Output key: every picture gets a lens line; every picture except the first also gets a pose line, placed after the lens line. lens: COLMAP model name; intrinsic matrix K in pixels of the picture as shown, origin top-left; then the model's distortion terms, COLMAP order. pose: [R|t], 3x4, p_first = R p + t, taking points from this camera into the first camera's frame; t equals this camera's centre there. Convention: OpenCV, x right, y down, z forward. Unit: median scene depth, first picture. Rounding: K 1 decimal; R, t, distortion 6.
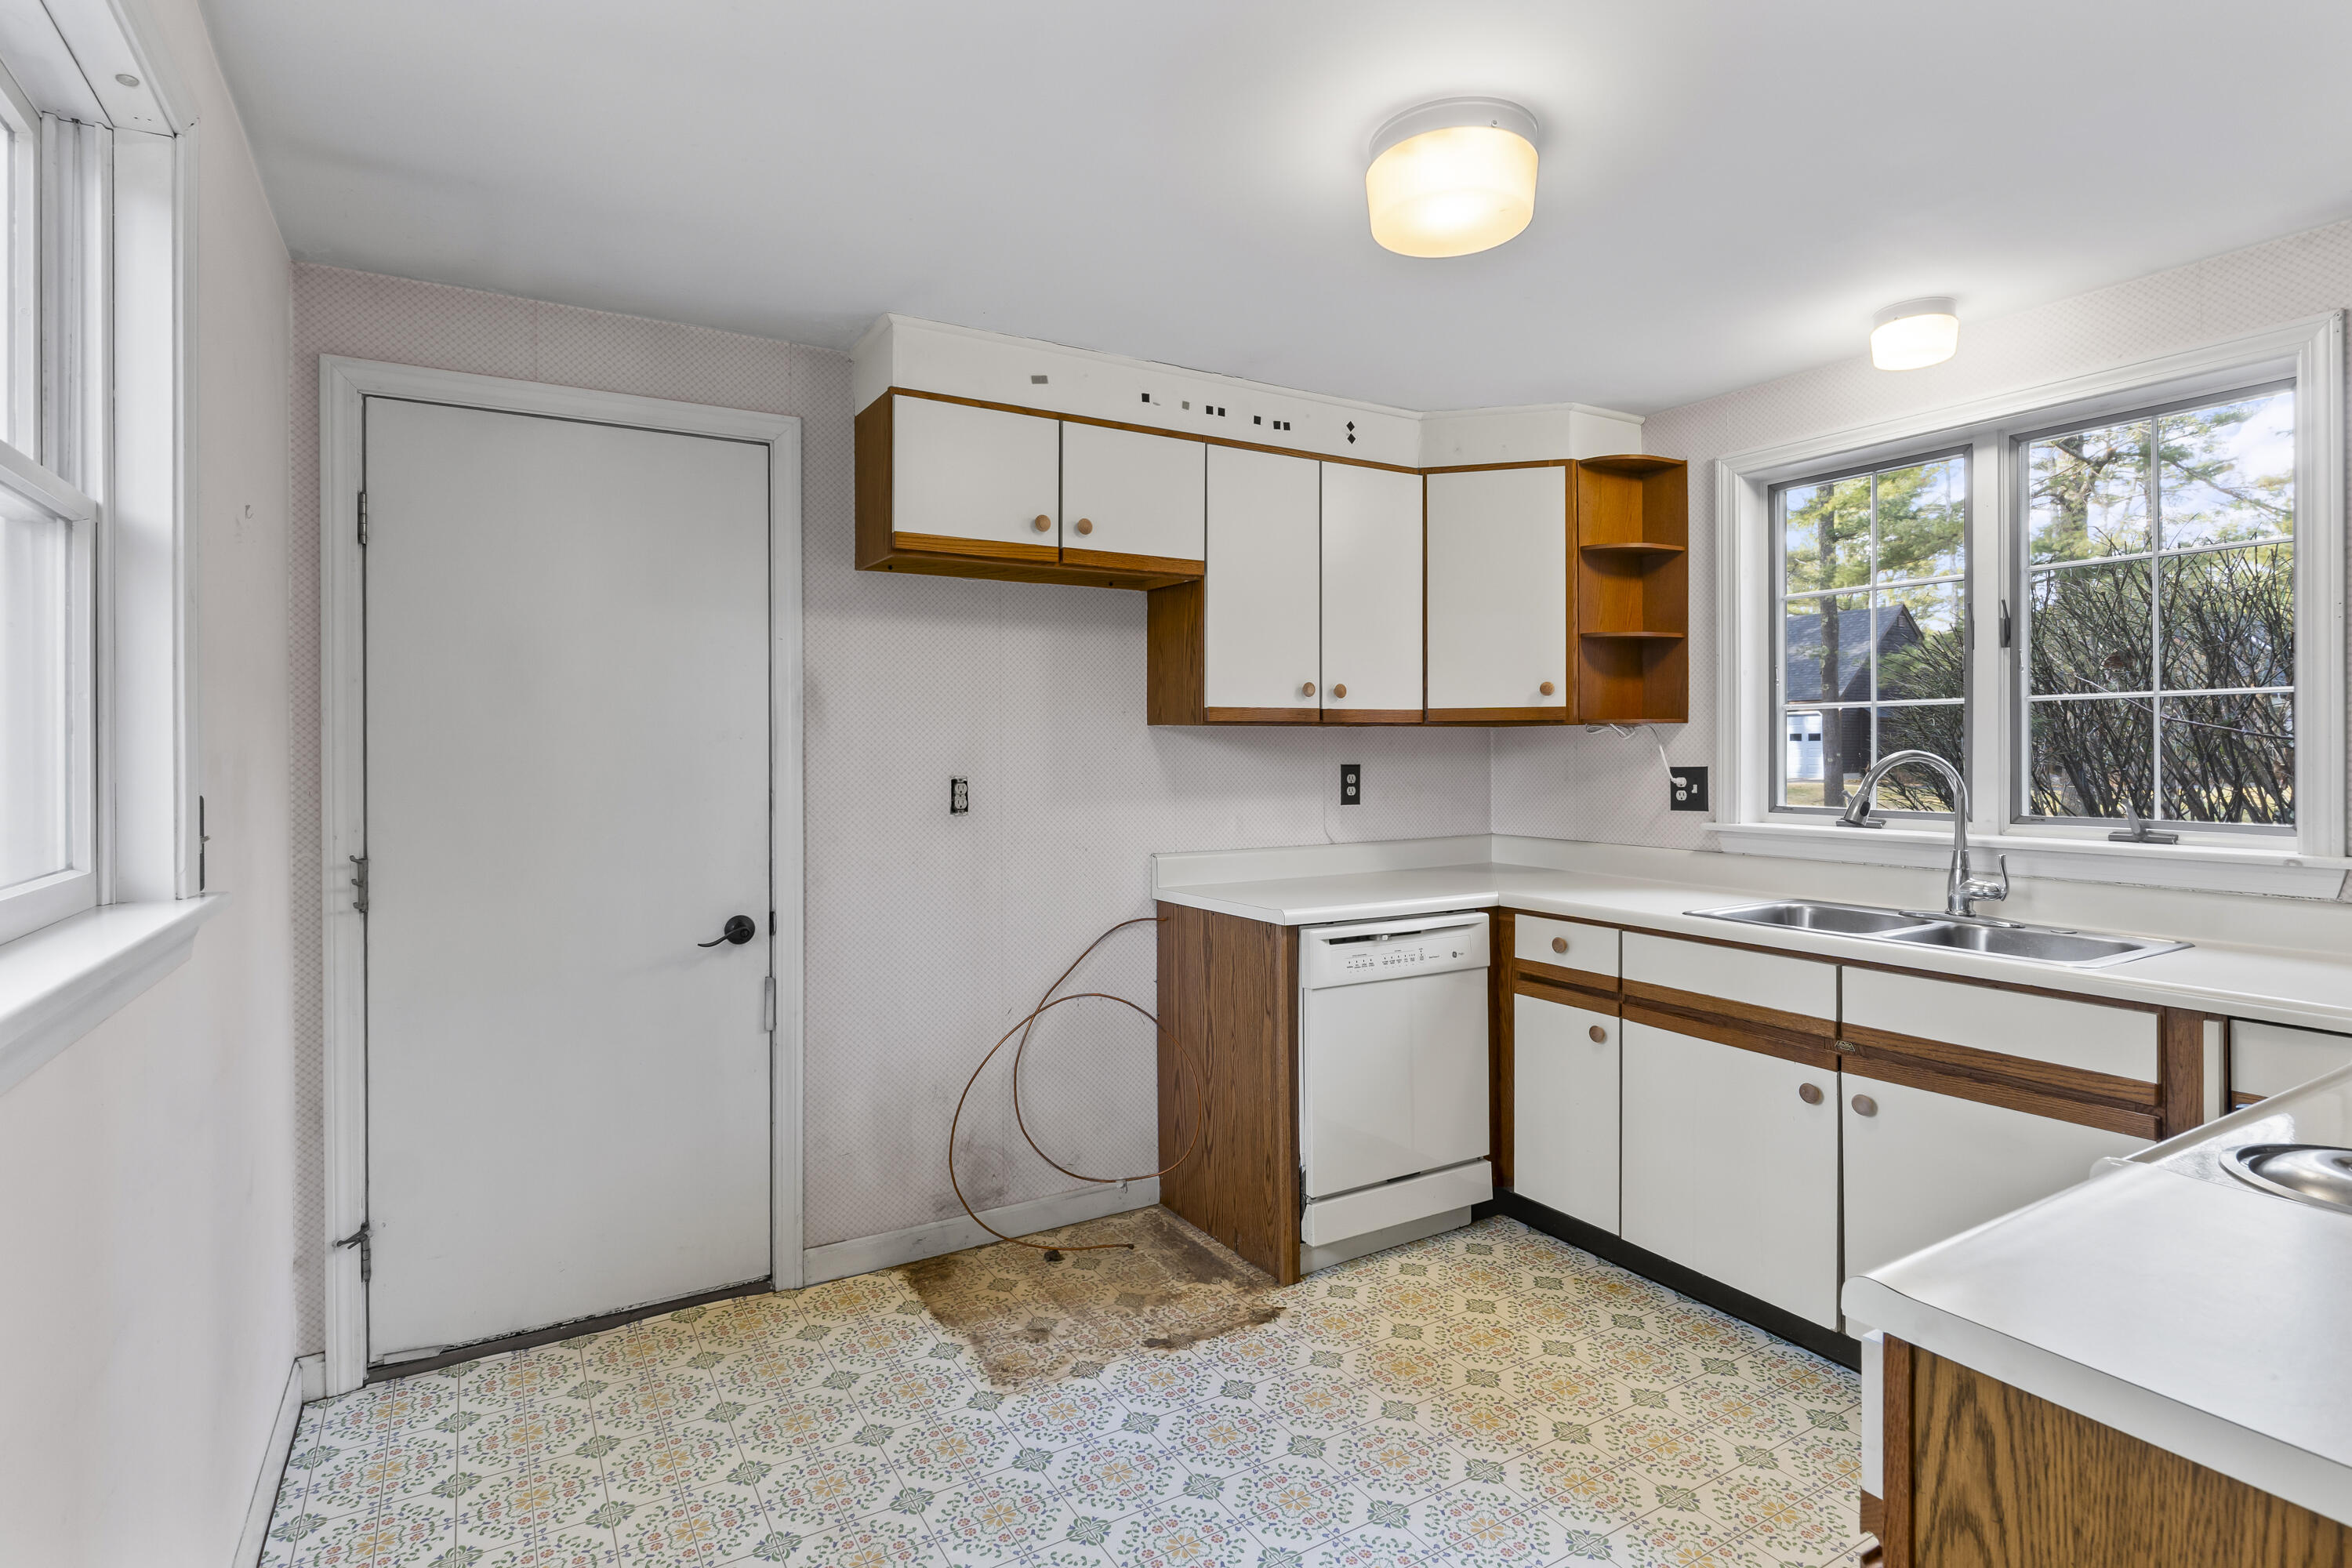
lens RADIAL K [[1156.5, 0, 1175.7], [0, 1156.5, 754.5], [0, 0, 1]] dist [-0.006145, -0.000981]
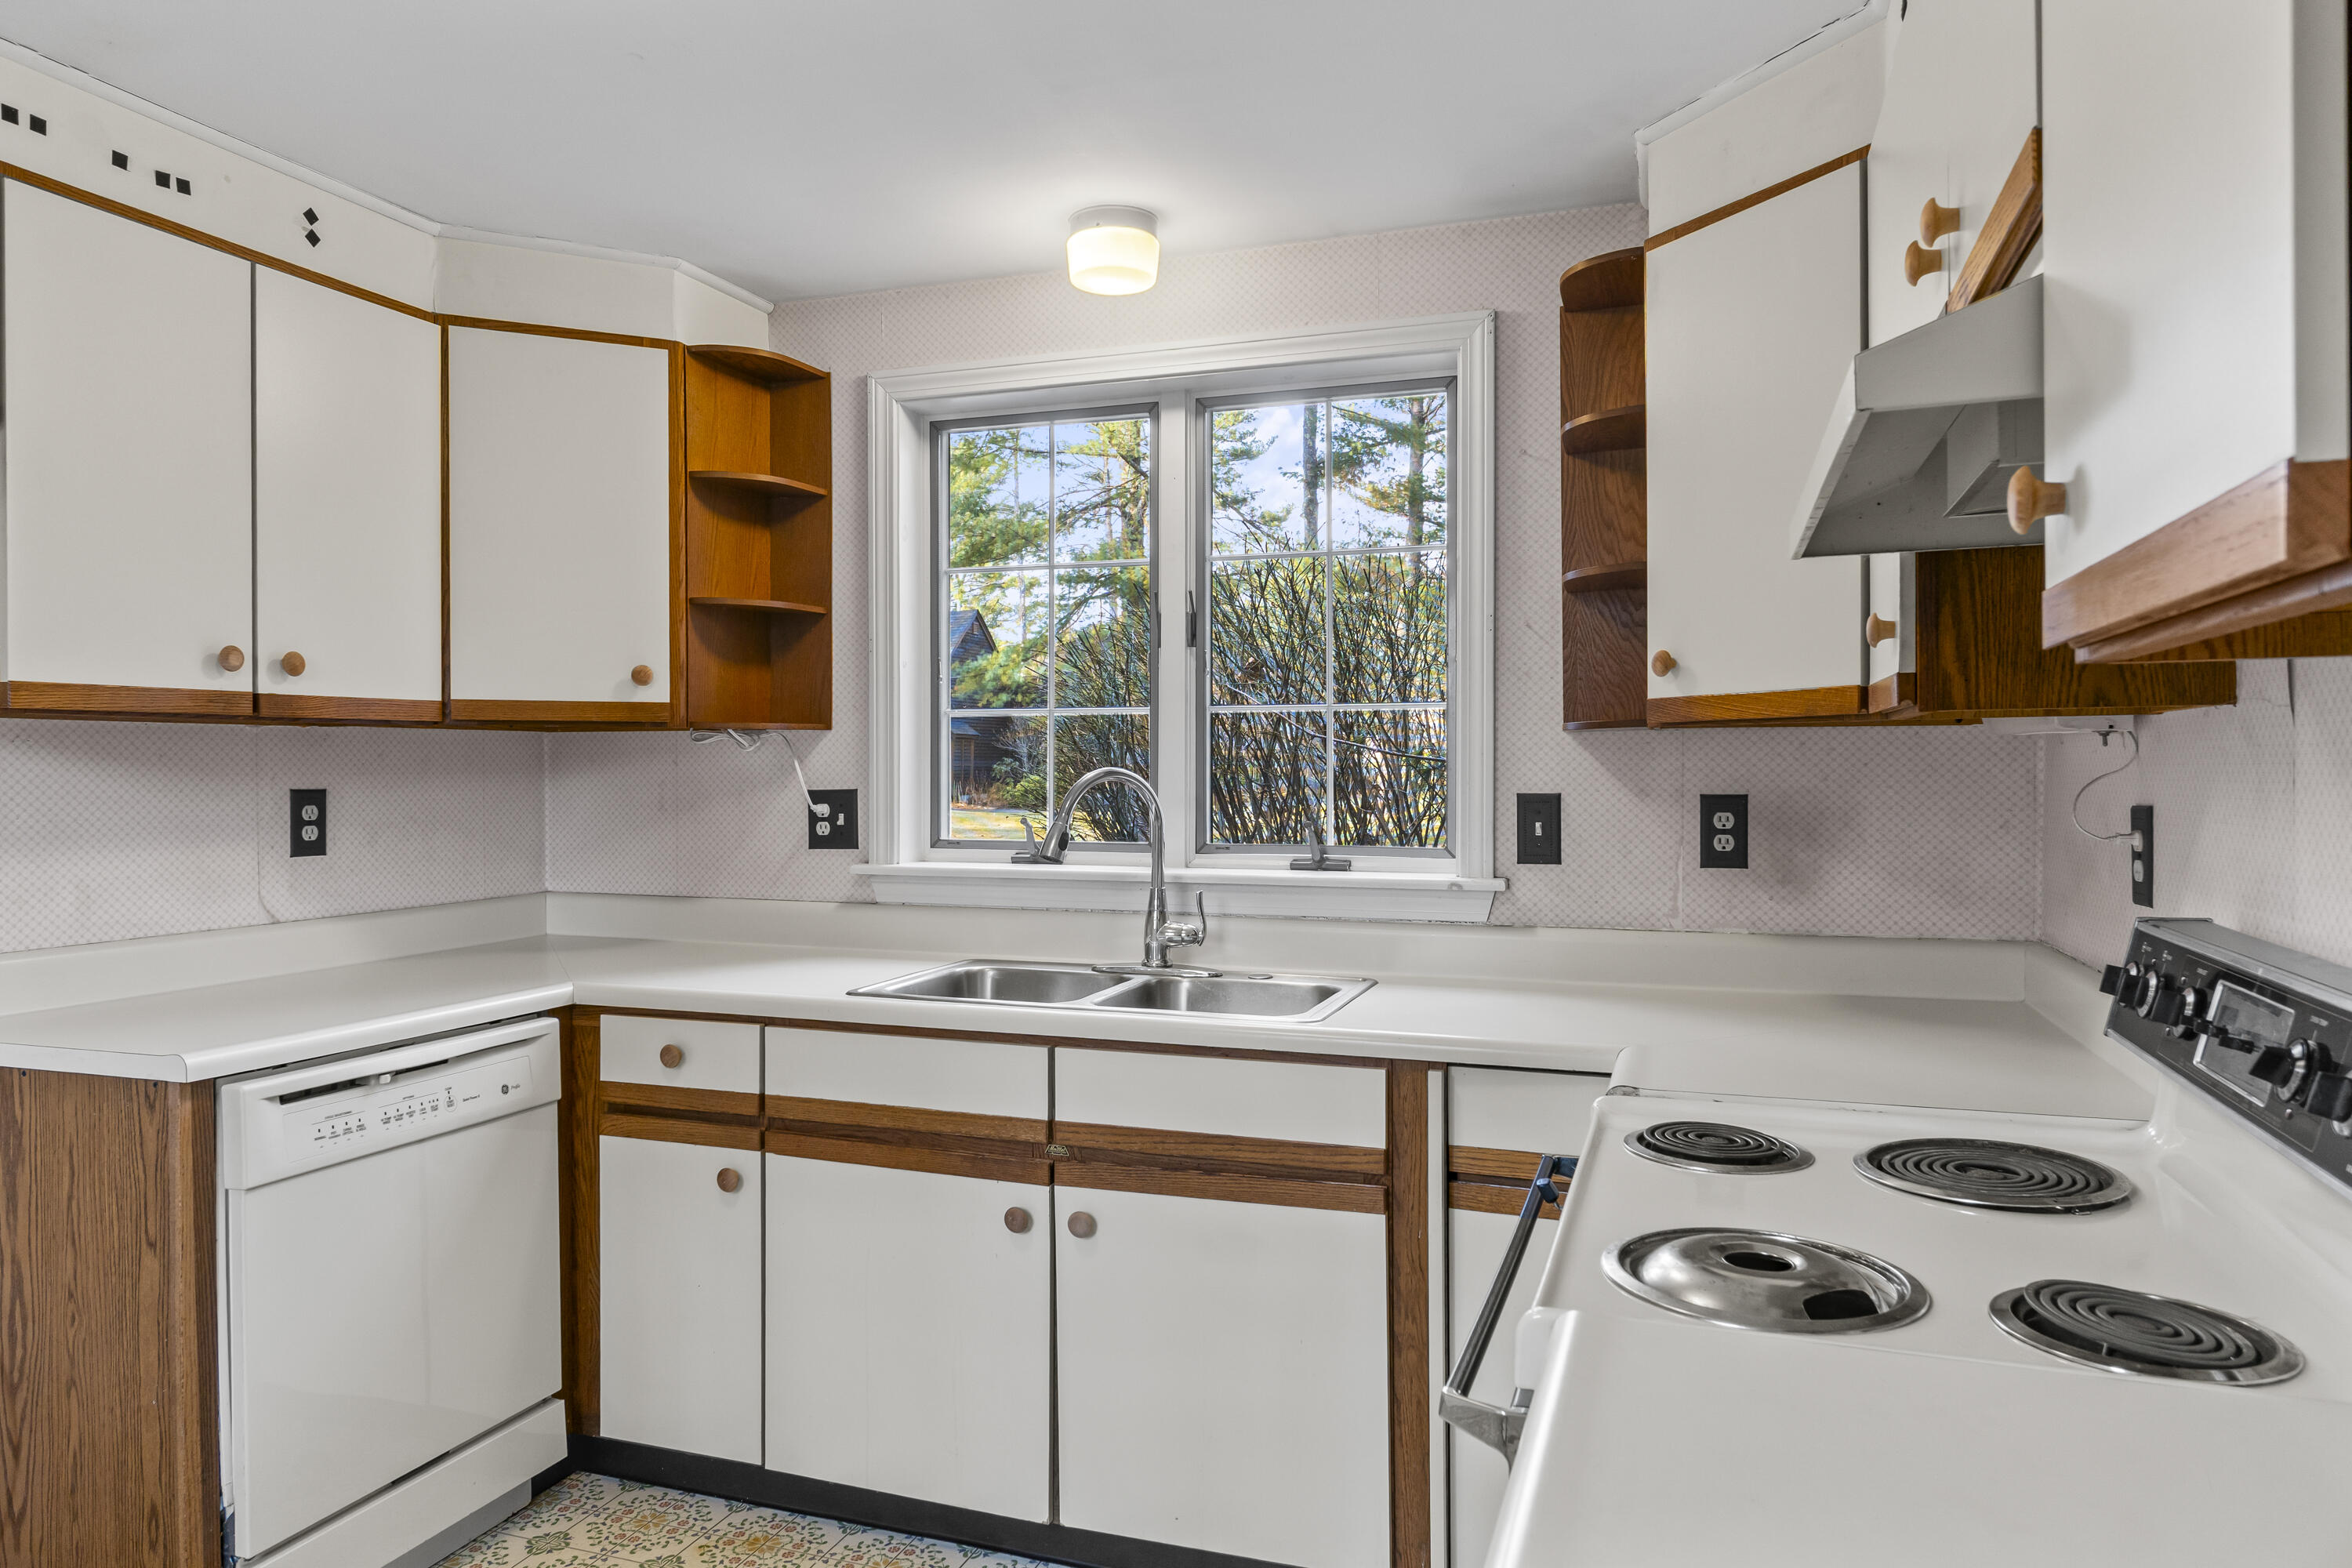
lens RADIAL K [[1477.4, 0, 1156.0], [0, 1477.4, 787.9], [0, 0, 1]] dist [-0.002942, -0.000657]
pose [[0.772631, -0.005286, 0.634834, 0.005536], [-0.000013, 0.999965, 0.008342, 0.001936], [-0.634856, -0.006454, 0.772604, 0.158920]]
